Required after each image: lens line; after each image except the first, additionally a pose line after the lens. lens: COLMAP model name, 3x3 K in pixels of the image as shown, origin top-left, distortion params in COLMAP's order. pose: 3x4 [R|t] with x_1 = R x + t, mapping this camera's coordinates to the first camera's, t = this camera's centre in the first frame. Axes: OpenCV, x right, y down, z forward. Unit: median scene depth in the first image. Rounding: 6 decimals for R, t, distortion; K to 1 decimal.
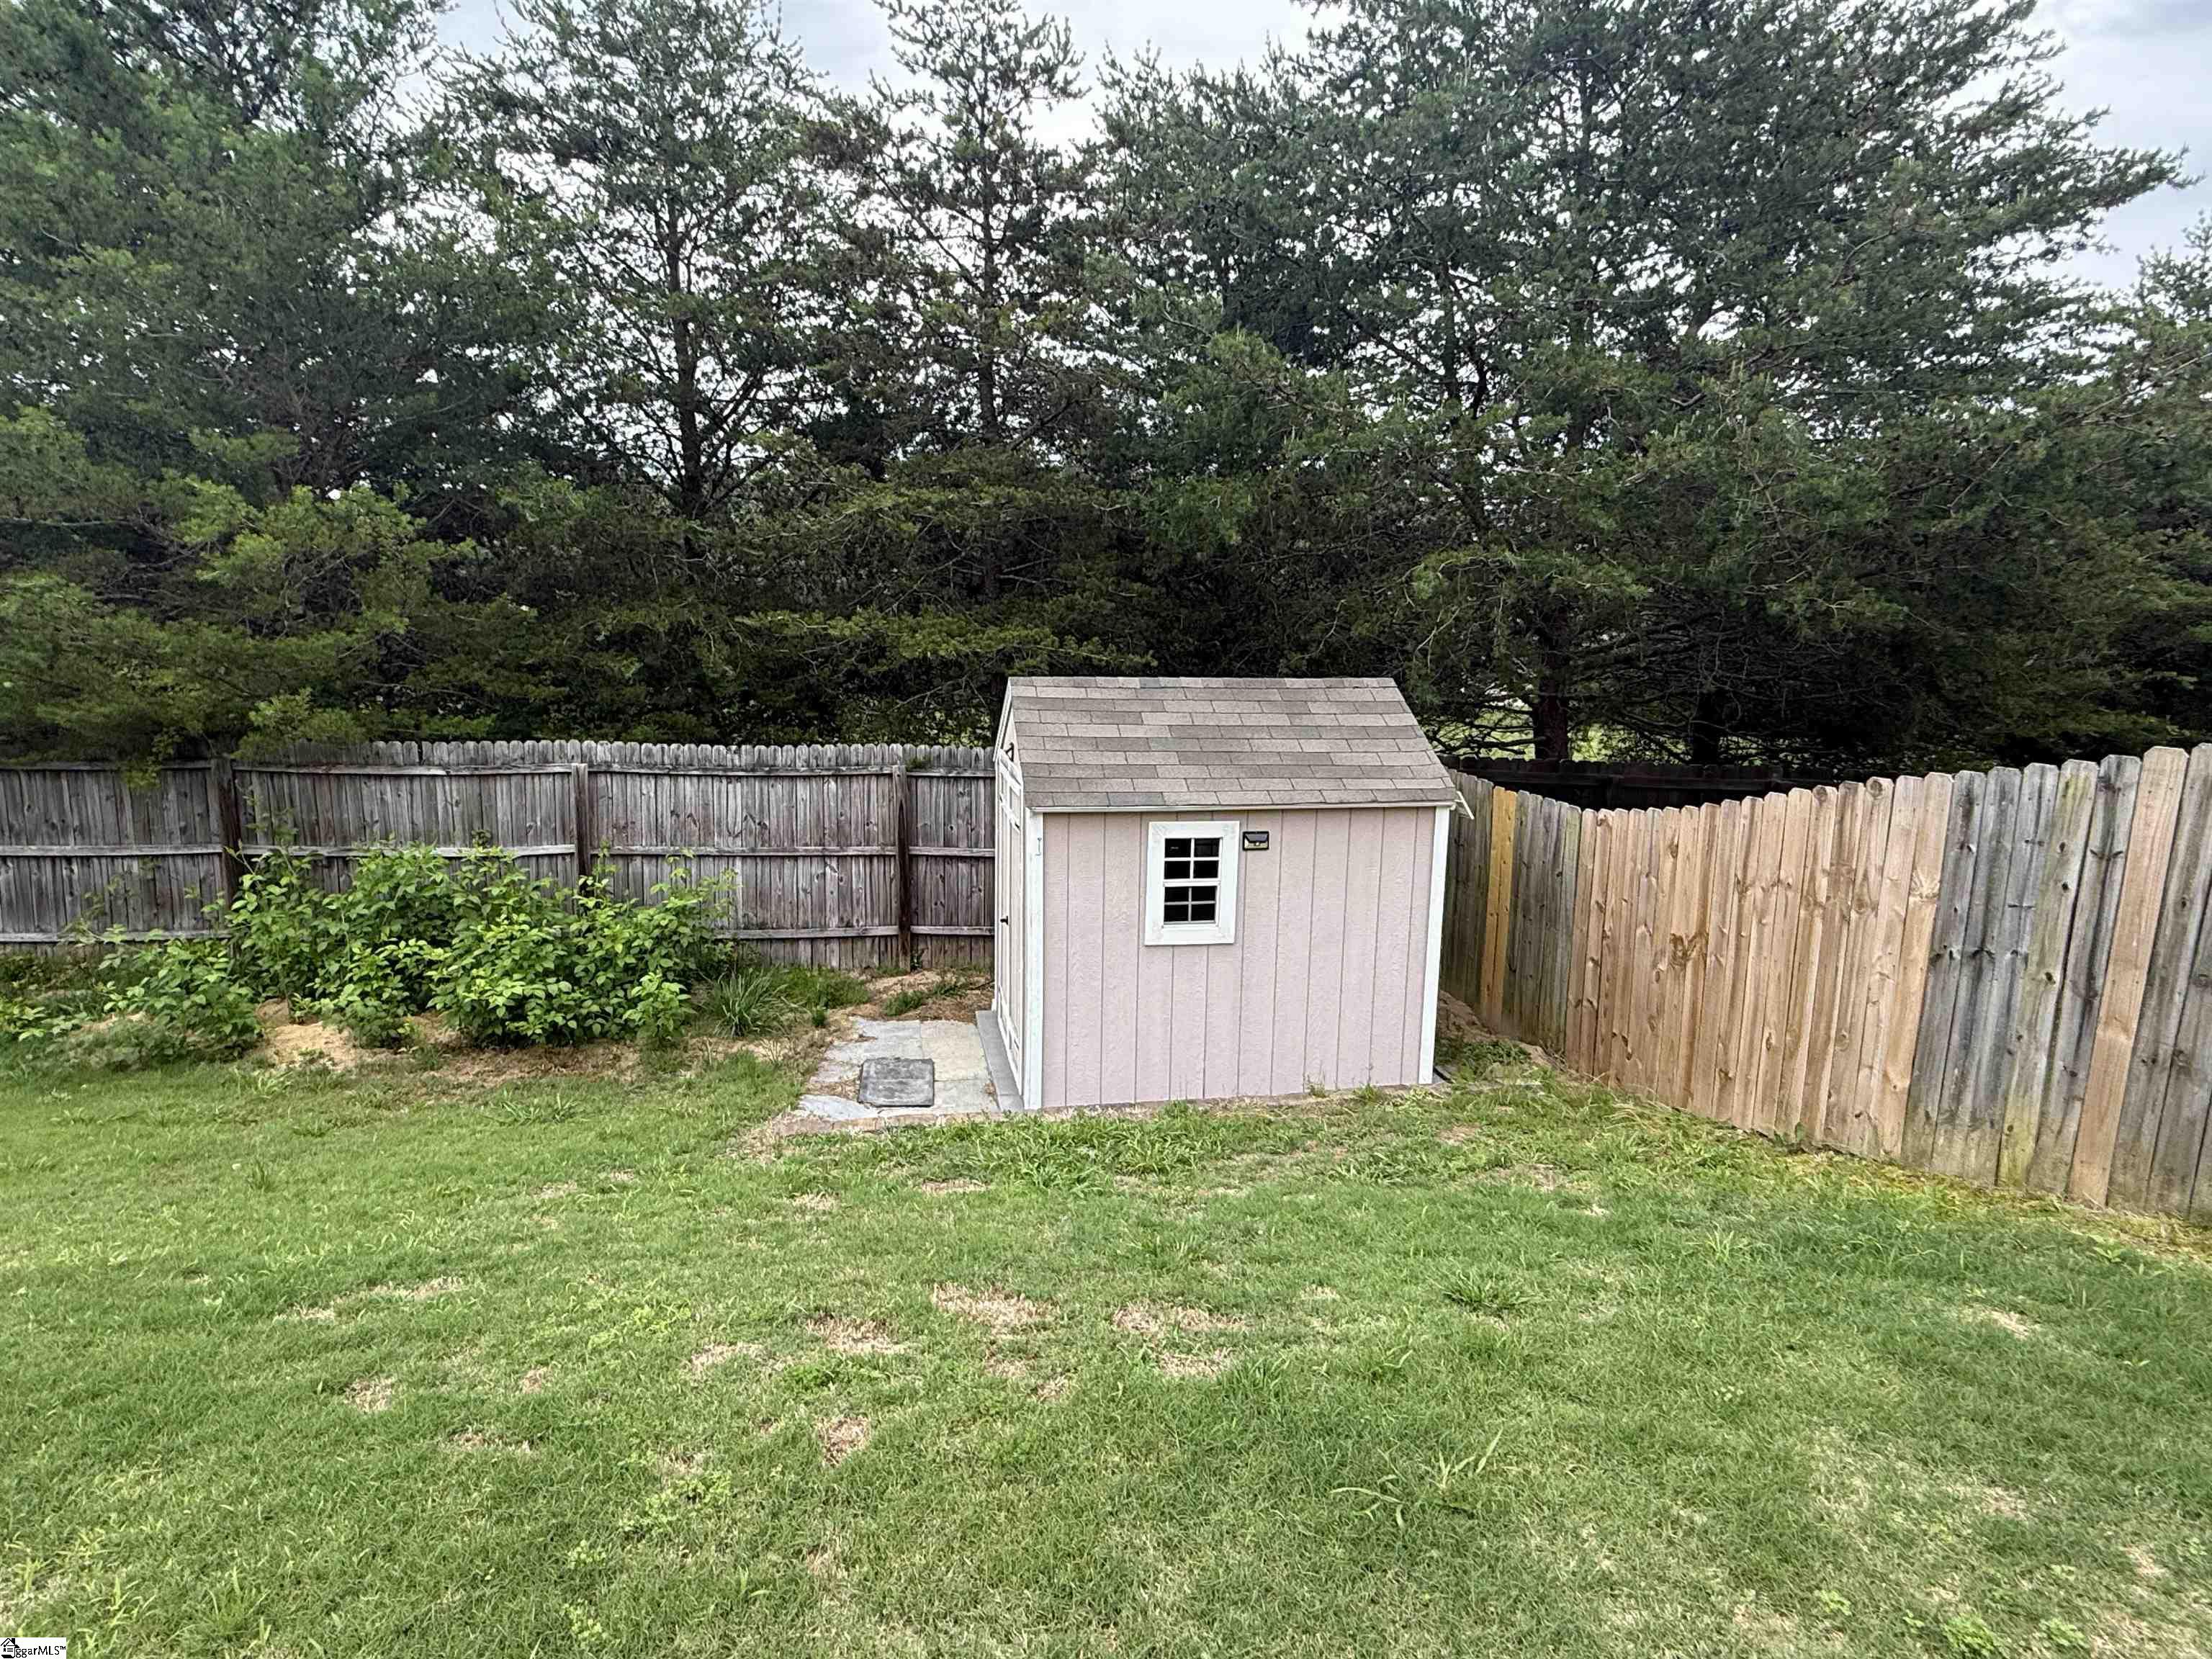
lens RADIAL K [[1207.8, 0, 1107.7], [0, 1207.8, 832.0], [0, 0, 1]] dist [0.001678, -0.001917]
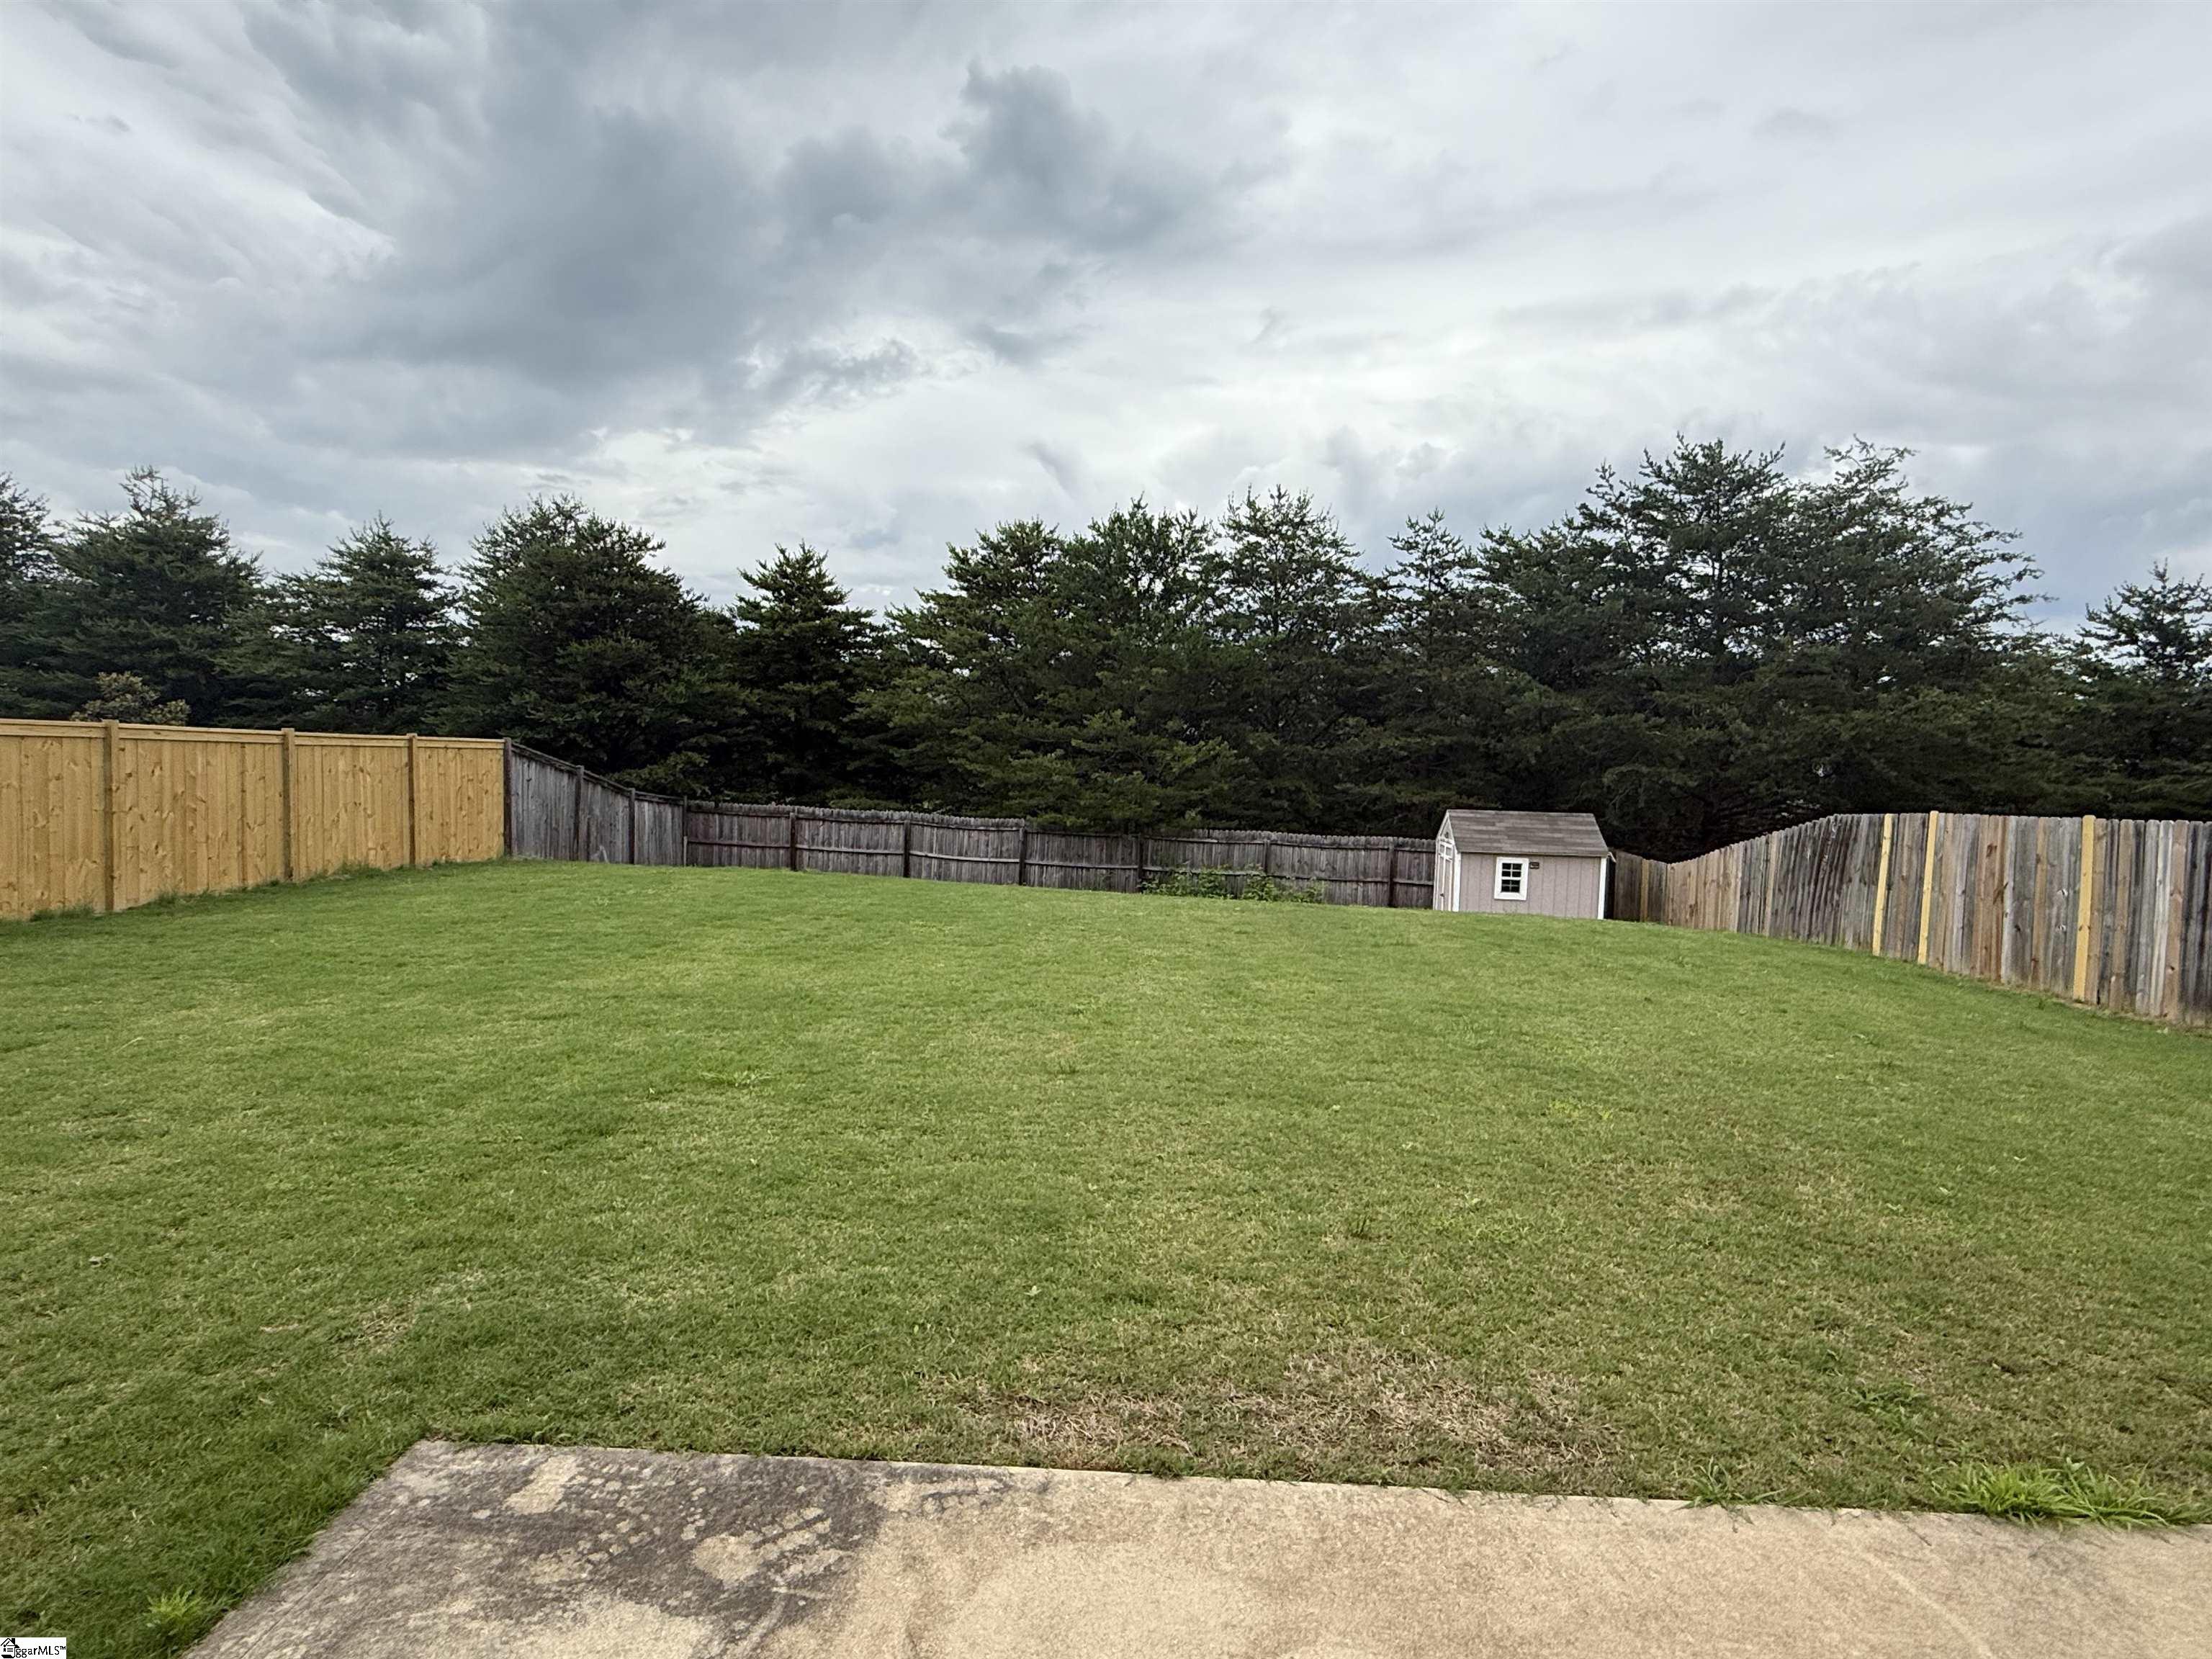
lens RADIAL K [[1207.8, 0, 1110.0], [0, 1207.8, 835.3], [0, 0, 1]] dist [0.001678, -0.001917]
pose [[0.961568, 0.029940, -0.272931, -0.066118], [-0.062257, 0.991921, -0.110528, 0.297135], [0.267417, 0.123272, 0.955663, -1.935210]]
